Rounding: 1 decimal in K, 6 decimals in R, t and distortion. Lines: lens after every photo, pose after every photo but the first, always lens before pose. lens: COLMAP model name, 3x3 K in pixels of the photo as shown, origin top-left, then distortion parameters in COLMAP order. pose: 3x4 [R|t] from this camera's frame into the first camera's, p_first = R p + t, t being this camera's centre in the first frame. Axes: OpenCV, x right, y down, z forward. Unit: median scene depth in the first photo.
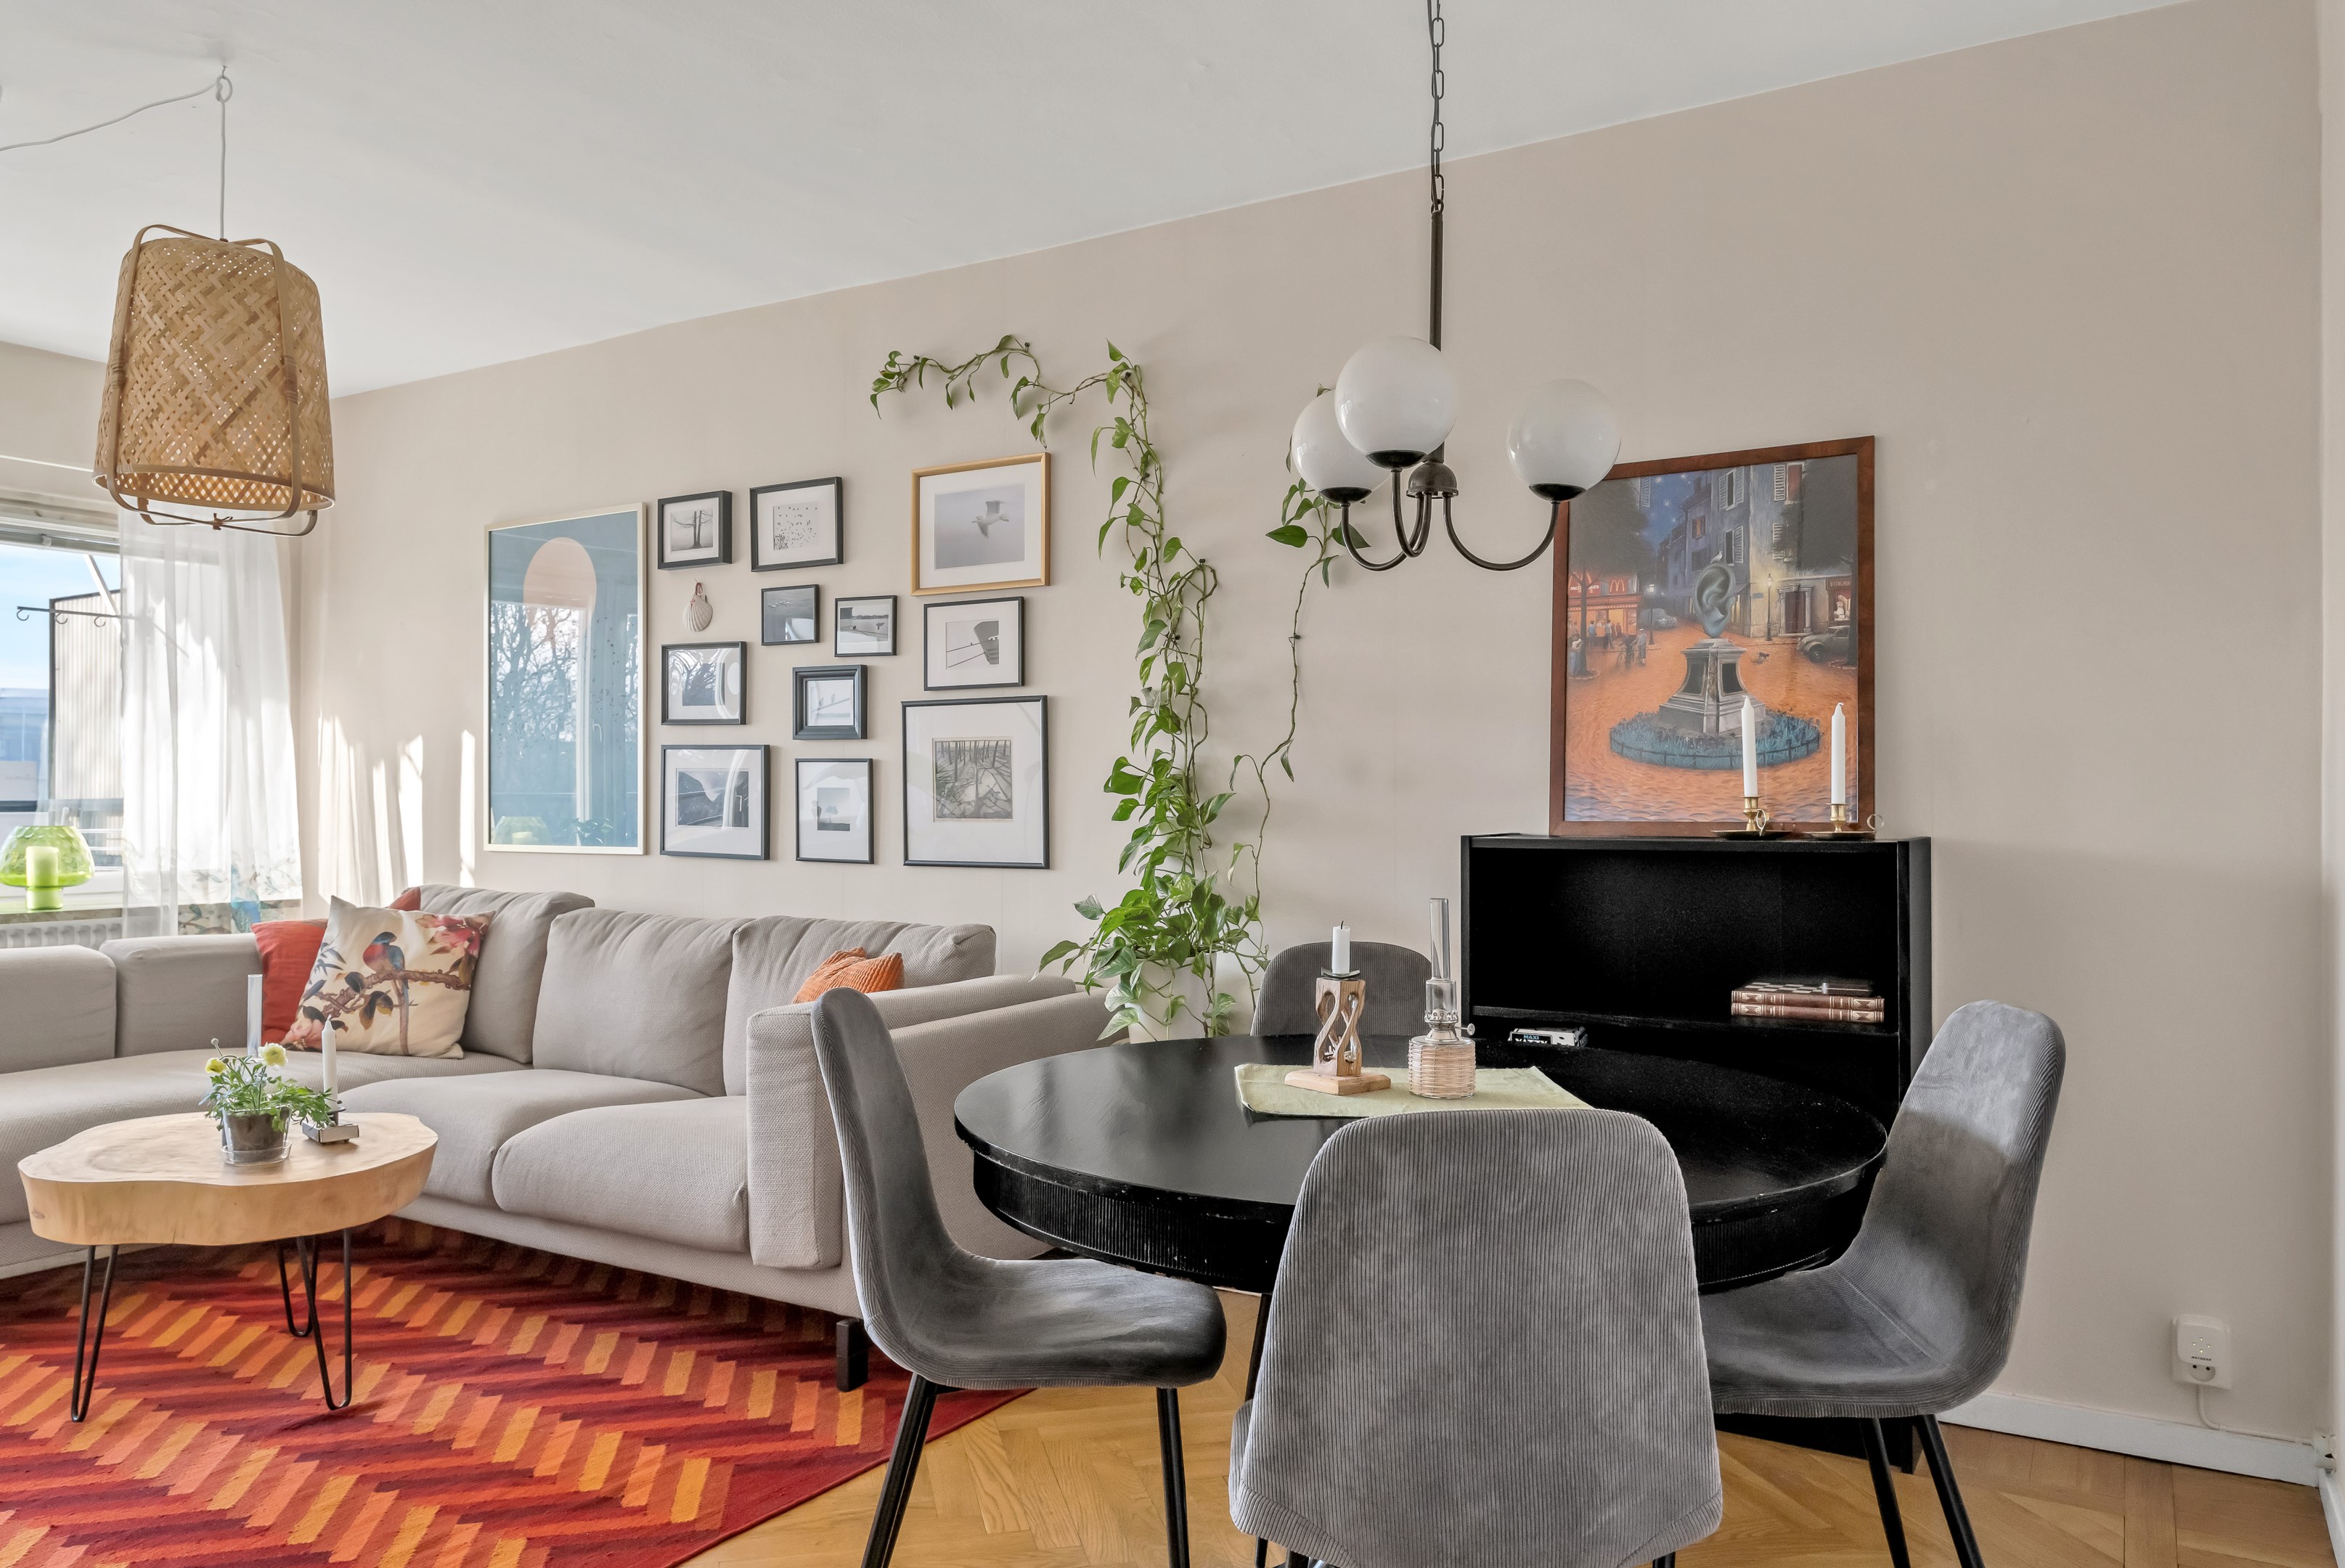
lens RADIAL K [[1606.4, 0, 1169.4], [0, 1606.4, 776.1], [0, 0, 1]] dist [-0.010731, -0.001222]
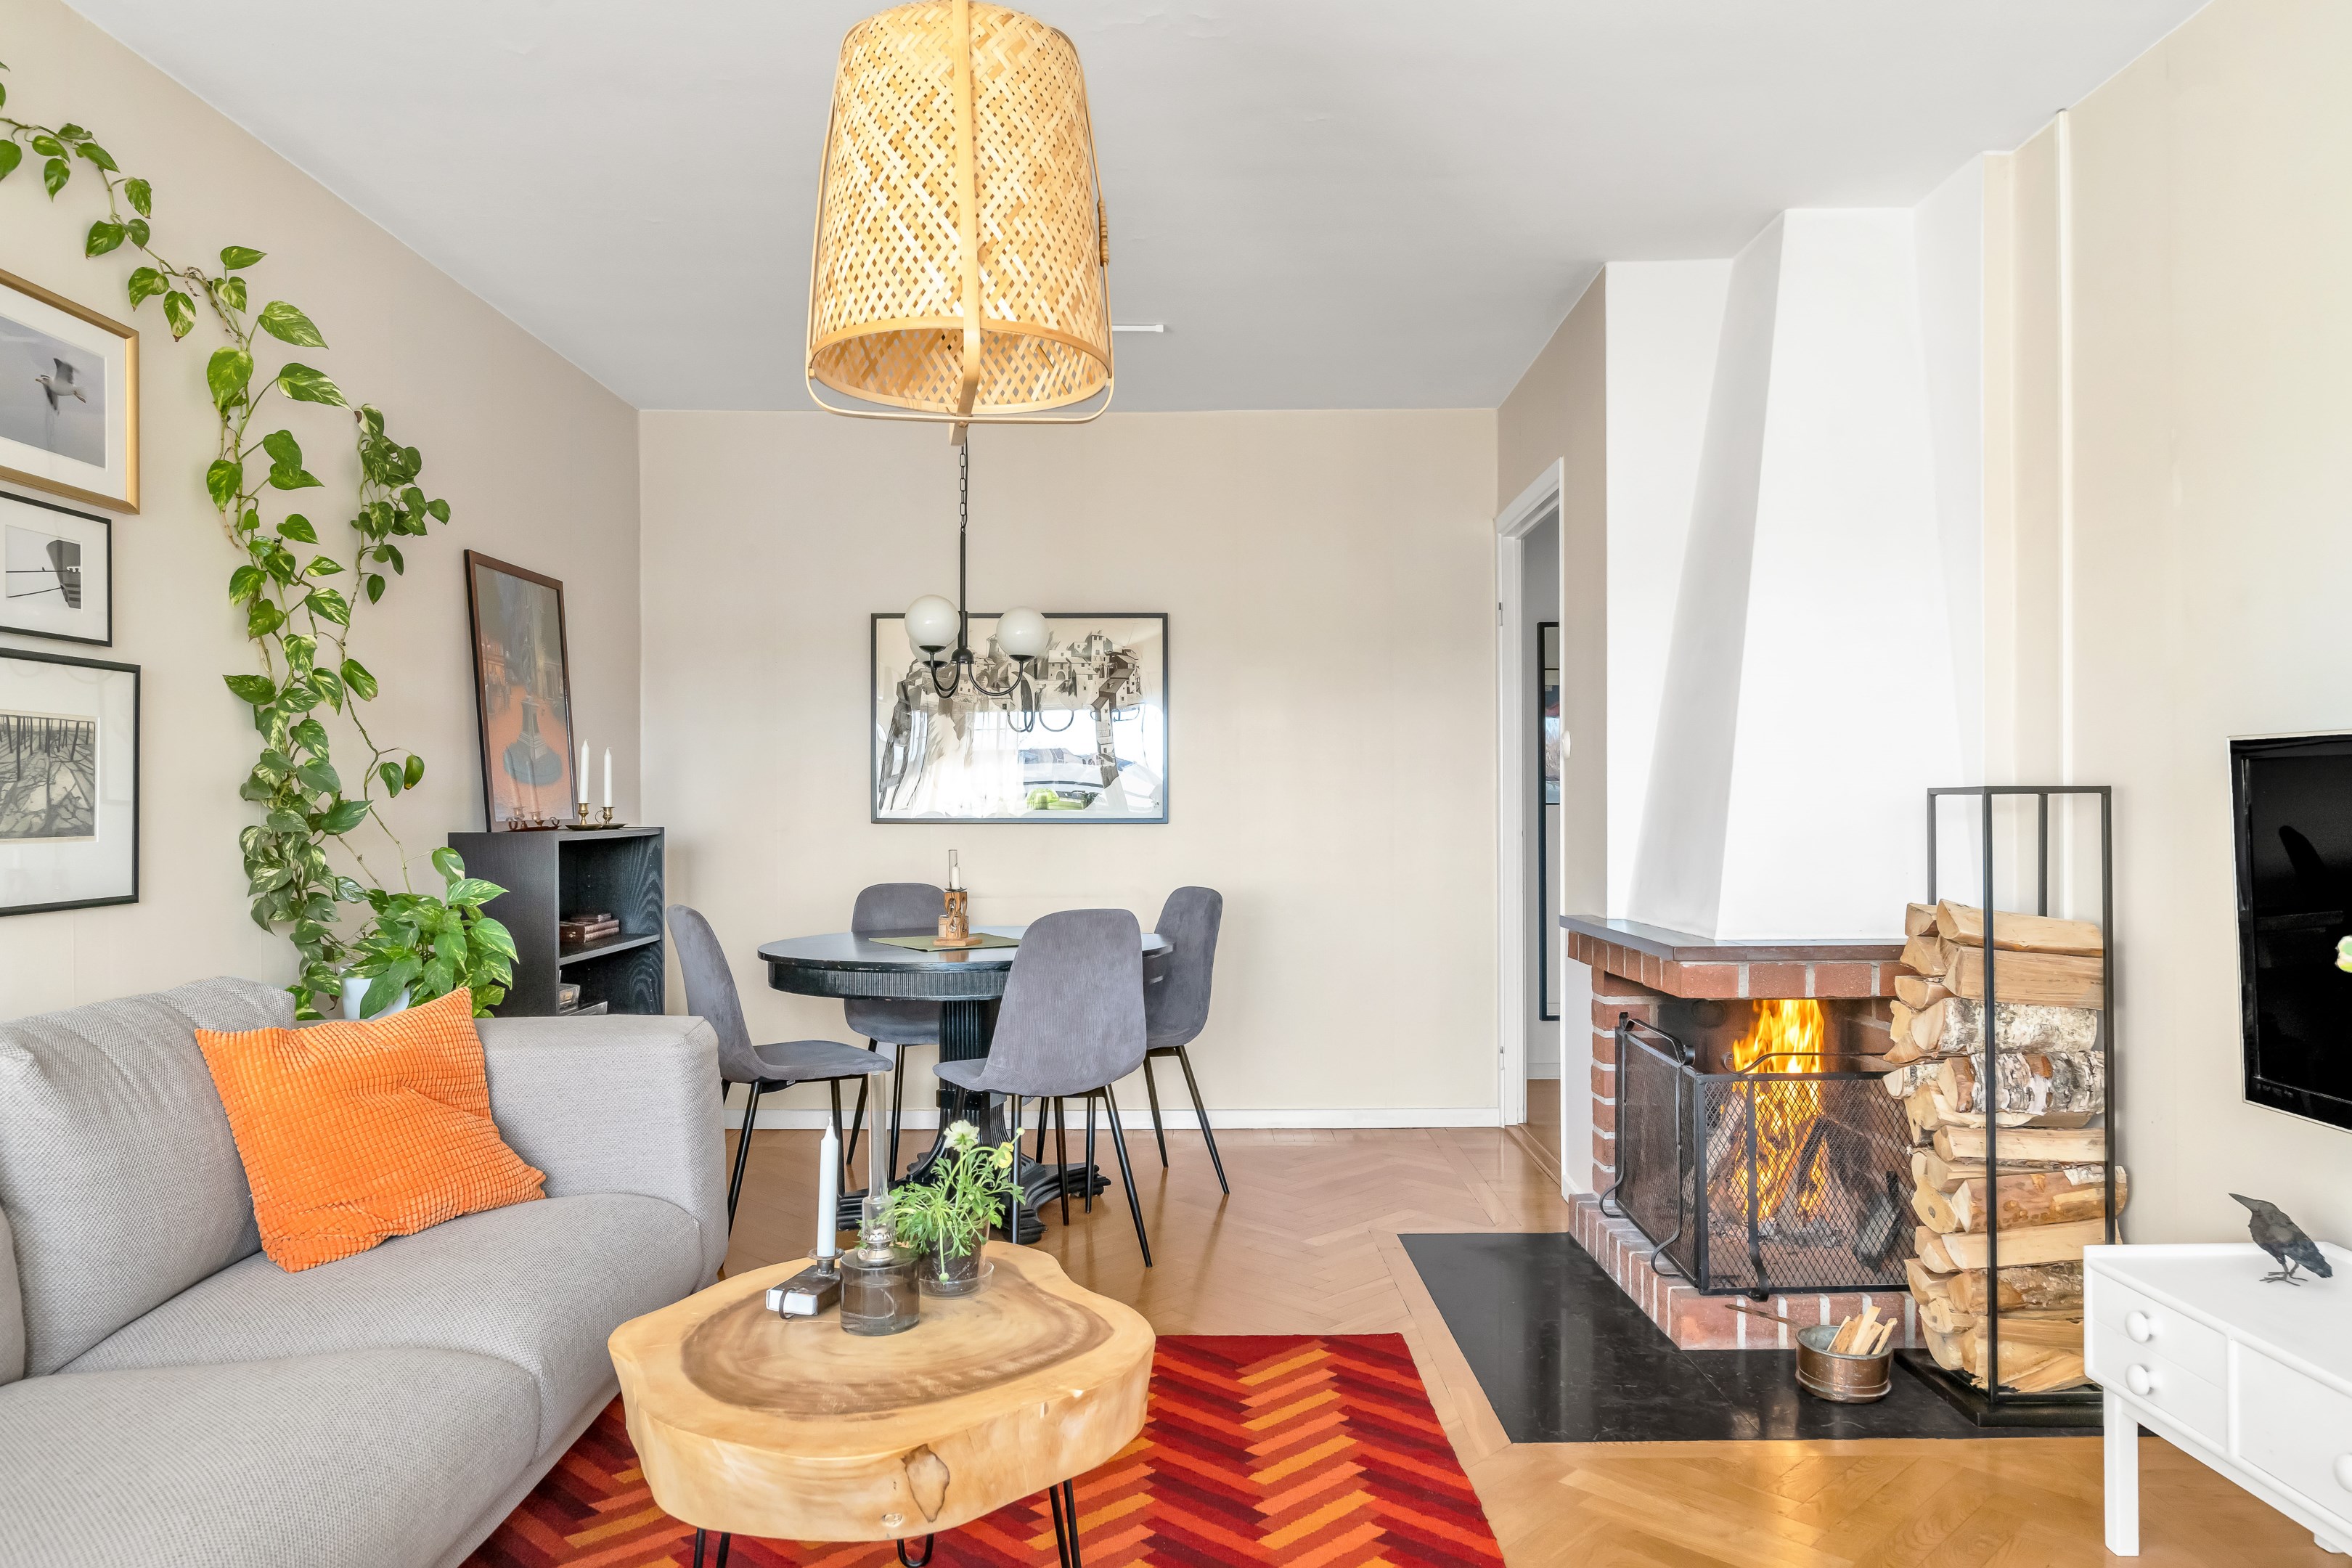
lens RADIAL K [[1610.9, 0, 1179.5], [0, 1610.9, 793.9], [0, 0, 1]] dist [-0.011570, 0.004387]
pose [[-0.522085, 0.007761, 0.852858, -1.207484], [-0.005081, 0.999913, -0.012210, 0.018888], [-0.852878, -0.010708, -0.522000, 1.245033]]
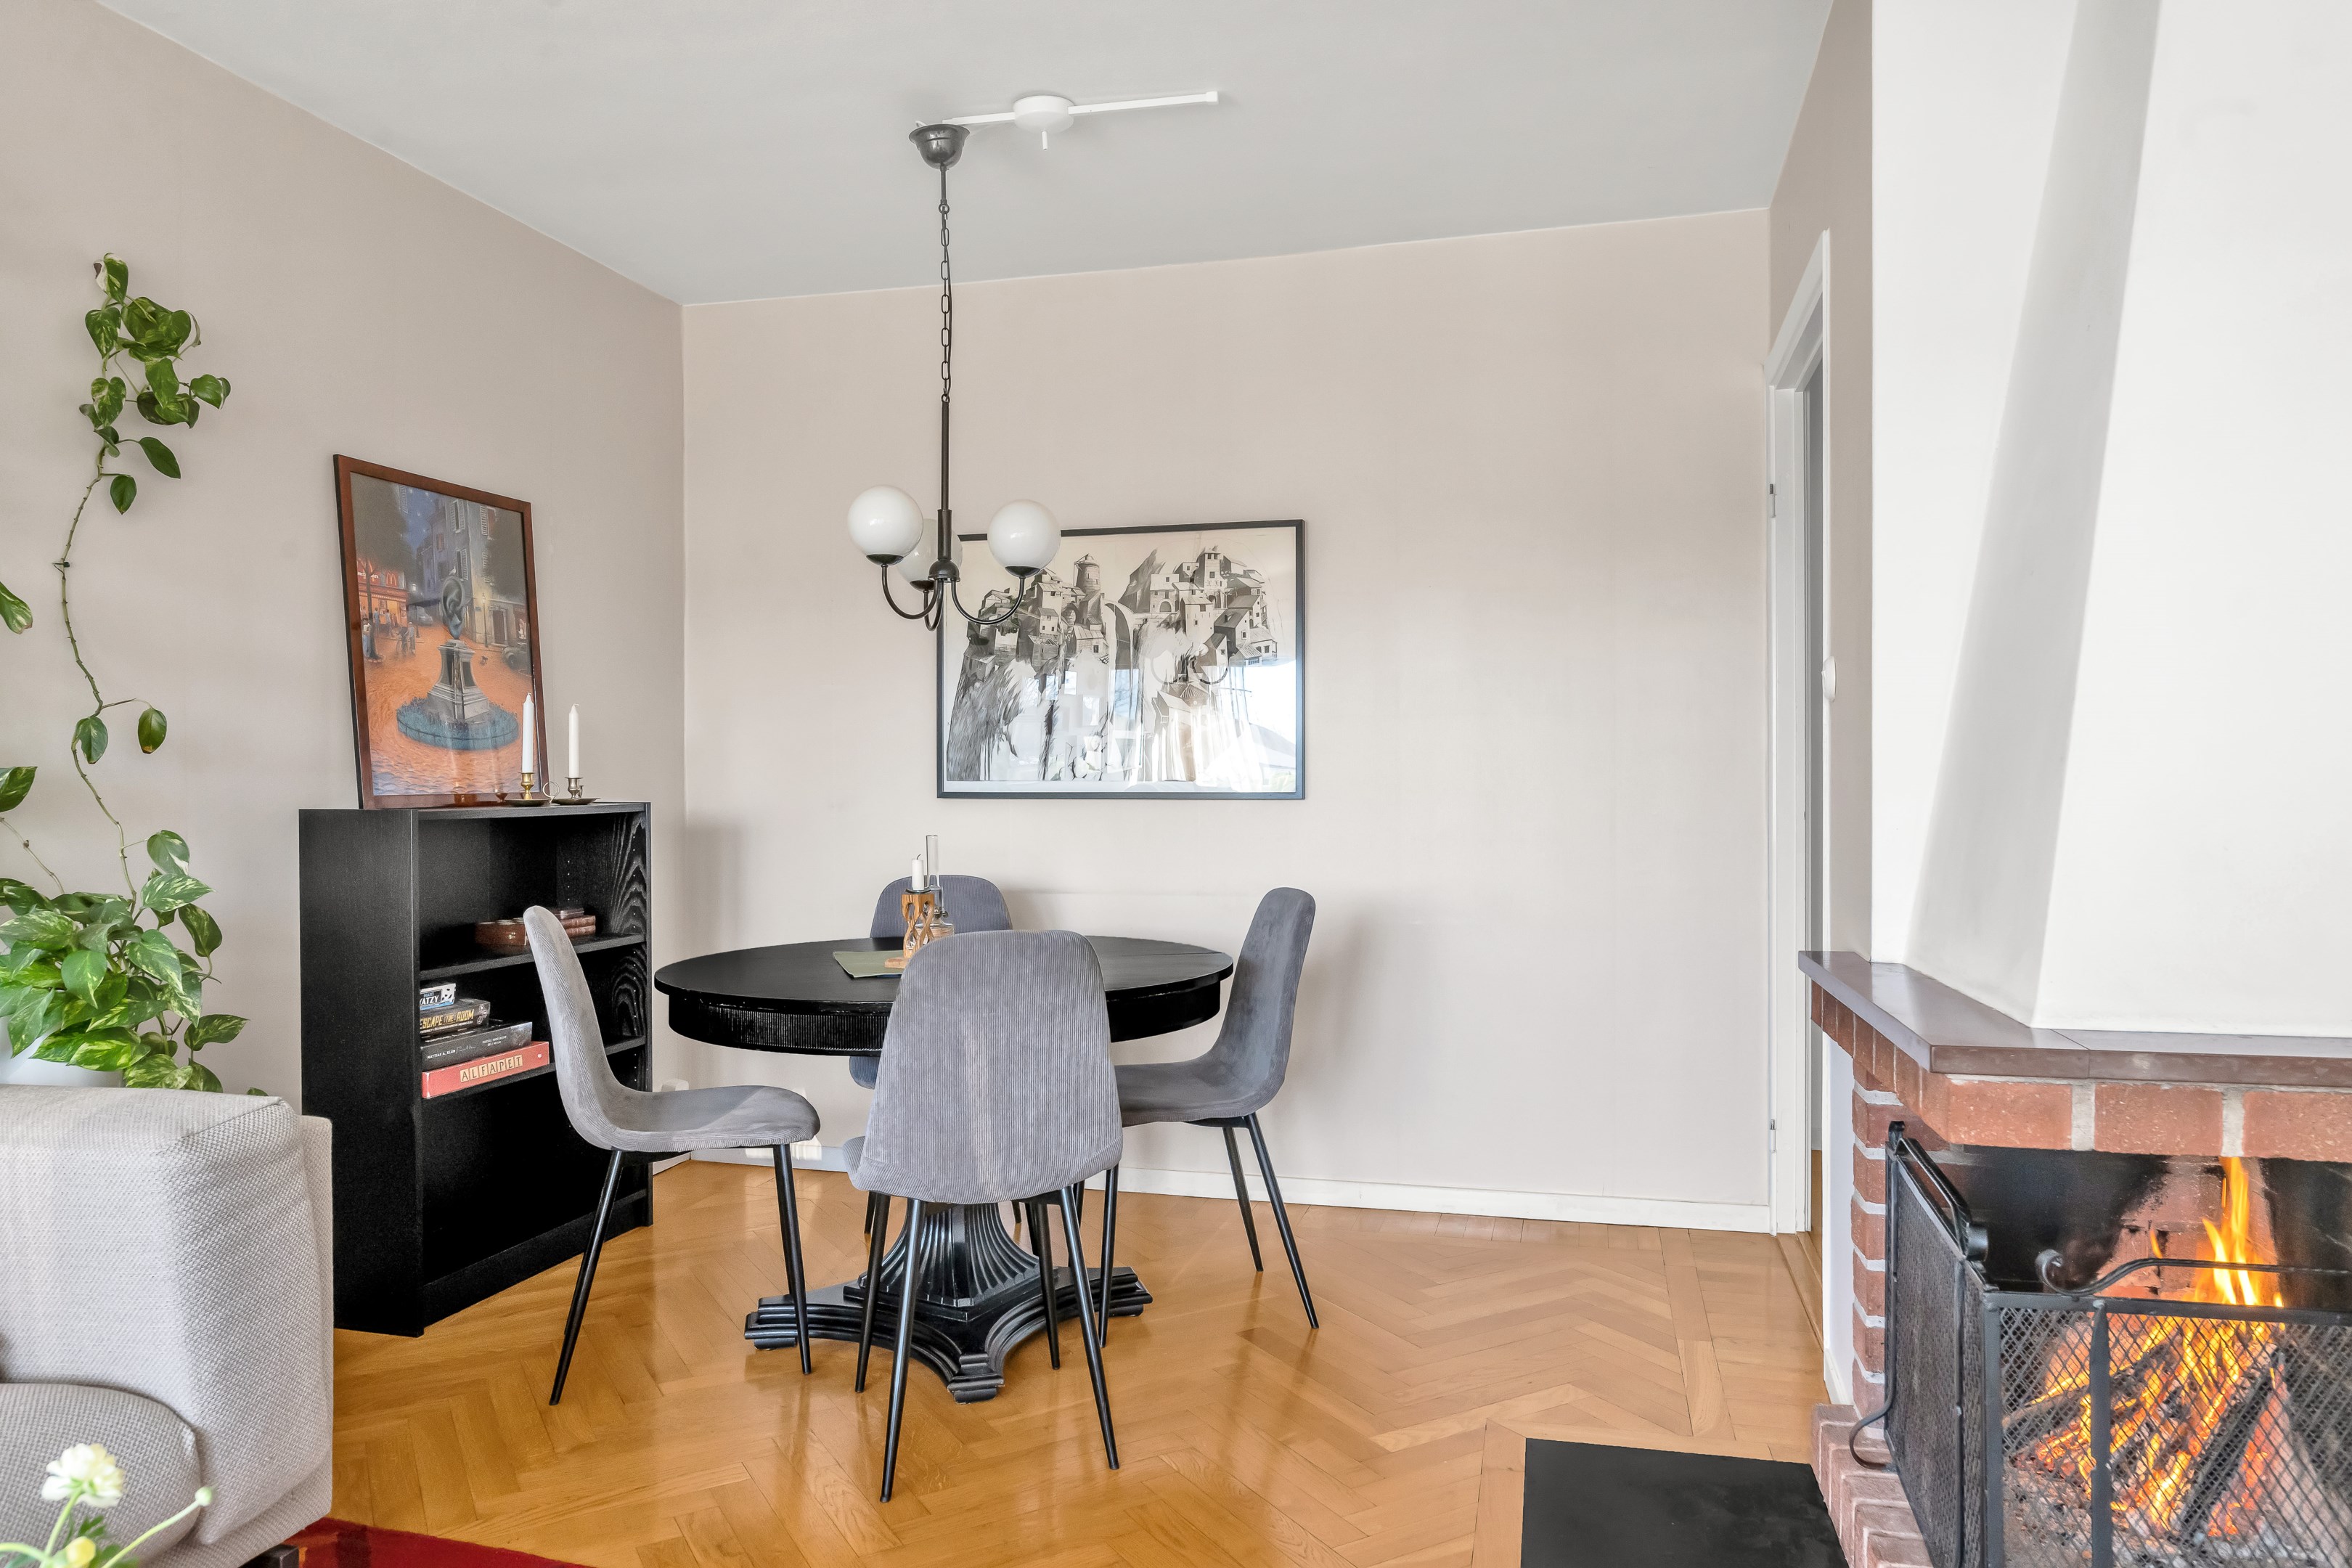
lens RADIAL K [[1610.9, 0, 1135.7], [0, 1610.9, 785.4], [0, 0, 1]] dist [-0.011570, 0.004387]
pose [[-0.283550, -0.002449, 0.958954, -0.927655], [-0.006035, 0.999981, 0.000770, 0.017827], [-0.958938, -0.005569, -0.283560, 0.839371]]
